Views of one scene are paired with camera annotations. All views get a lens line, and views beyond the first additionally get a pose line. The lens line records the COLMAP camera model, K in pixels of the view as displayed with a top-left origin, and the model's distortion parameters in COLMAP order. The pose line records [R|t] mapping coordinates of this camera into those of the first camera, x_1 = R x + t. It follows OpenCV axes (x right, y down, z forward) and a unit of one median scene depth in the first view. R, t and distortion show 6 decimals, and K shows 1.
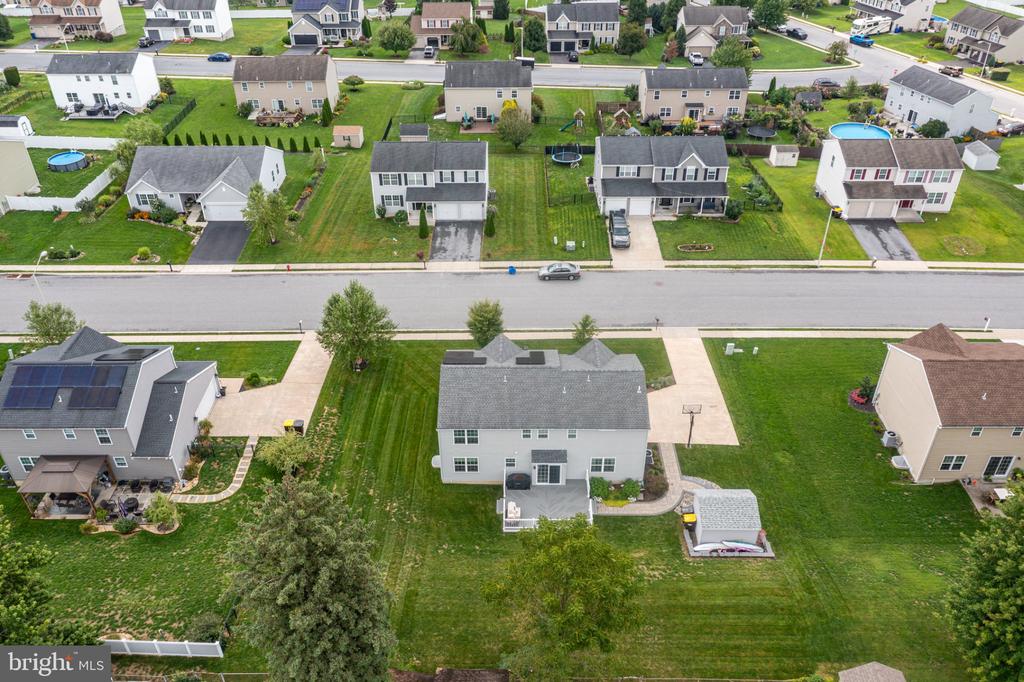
lens RADIAL K [[804.2, 0, 511.5], [0, 804.2, 343.8], [0, 0, 1]] dist [0.004951, 0.000701]
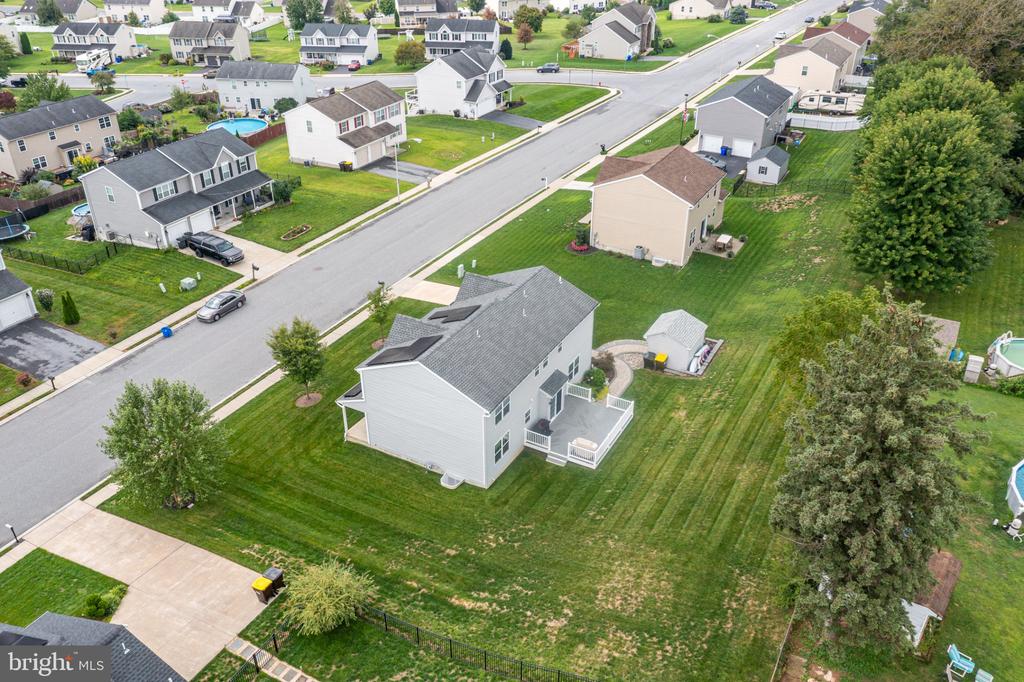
lens RADIAL K [[804.2, 0, 513.3], [0, 804.2, 341.6], [0, 0, 1]] dist [0.004951, 0.000701]
pose [[0.489427, -0.445486, 0.749669, -0.368440], [0.506529, 0.845005, 0.171448, -0.044099], [-0.709852, 0.295818, 0.639220, 0.263745]]
